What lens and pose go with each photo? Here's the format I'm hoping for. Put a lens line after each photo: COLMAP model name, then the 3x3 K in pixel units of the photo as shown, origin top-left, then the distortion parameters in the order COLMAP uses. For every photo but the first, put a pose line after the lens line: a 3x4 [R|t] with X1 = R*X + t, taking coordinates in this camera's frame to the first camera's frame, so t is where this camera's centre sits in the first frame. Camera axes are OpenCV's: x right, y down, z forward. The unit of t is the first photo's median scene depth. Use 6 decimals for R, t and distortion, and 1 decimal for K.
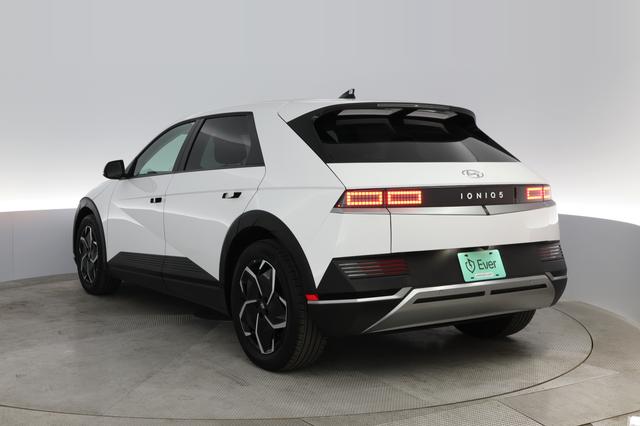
lens RADIAL K [[555.5, 0, 320.0], [0, 555.5, 213.0], [0, 0, 1]] dist [-0.050156, -0.001307]
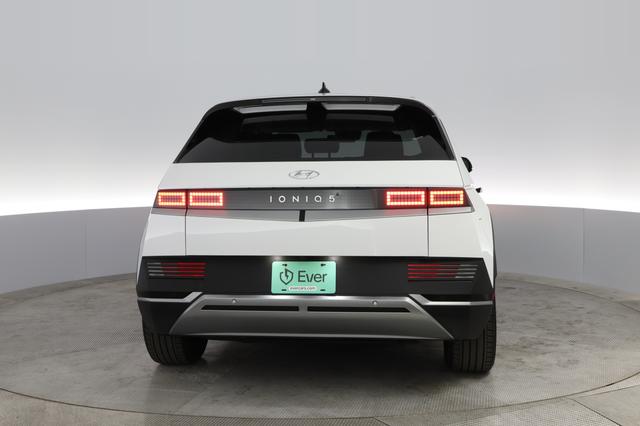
lens RADIAL K [[517.7, 0, 320.0], [0, 517.7, 213.0], [0, 0, 1]] dist [0.006476, 0.002050]
pose [[0.891969, 0.040094, -0.450315, 0.684901], [-0.034193, 0.999190, 0.021236, -0.027597], [0.450802, -0.003544, 0.892617, 0.264264]]
